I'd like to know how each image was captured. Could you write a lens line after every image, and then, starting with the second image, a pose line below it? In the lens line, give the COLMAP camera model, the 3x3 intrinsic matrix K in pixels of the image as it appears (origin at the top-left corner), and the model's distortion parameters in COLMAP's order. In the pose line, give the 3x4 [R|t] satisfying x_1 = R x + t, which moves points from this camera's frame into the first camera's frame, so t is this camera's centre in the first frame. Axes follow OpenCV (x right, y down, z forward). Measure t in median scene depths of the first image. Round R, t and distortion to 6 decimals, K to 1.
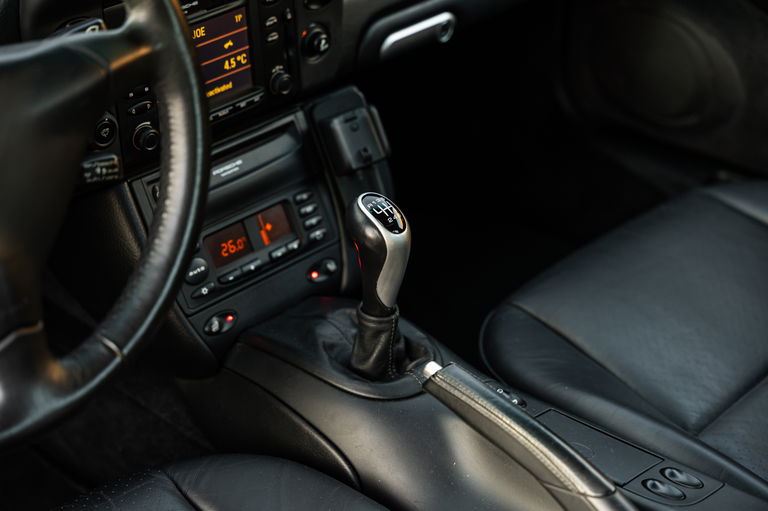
lens RADIAL K [[1547.8, 0, 384.0], [0, 1547.8, 255.5], [0, 0, 1]] dist [0.020916, -0.035329]
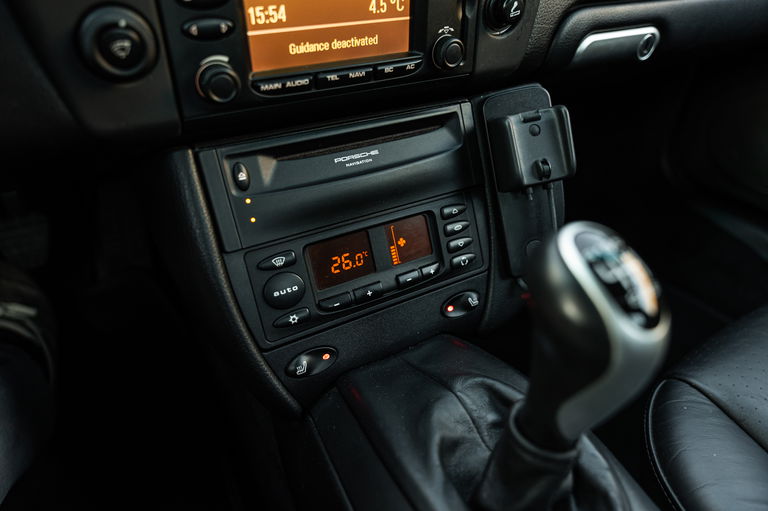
lens RADIAL K [[511.0, 0, 384.0], [0, 511.0, 255.5], [0, 0, 1]] dist [0.001122, -0.001999]
pose [[0.967131, 0.171586, -0.187661, -0.033665], [-0.158851, 0.983972, 0.081026, -0.031339], [0.198556, -0.048553, 0.978886, 0.745961]]
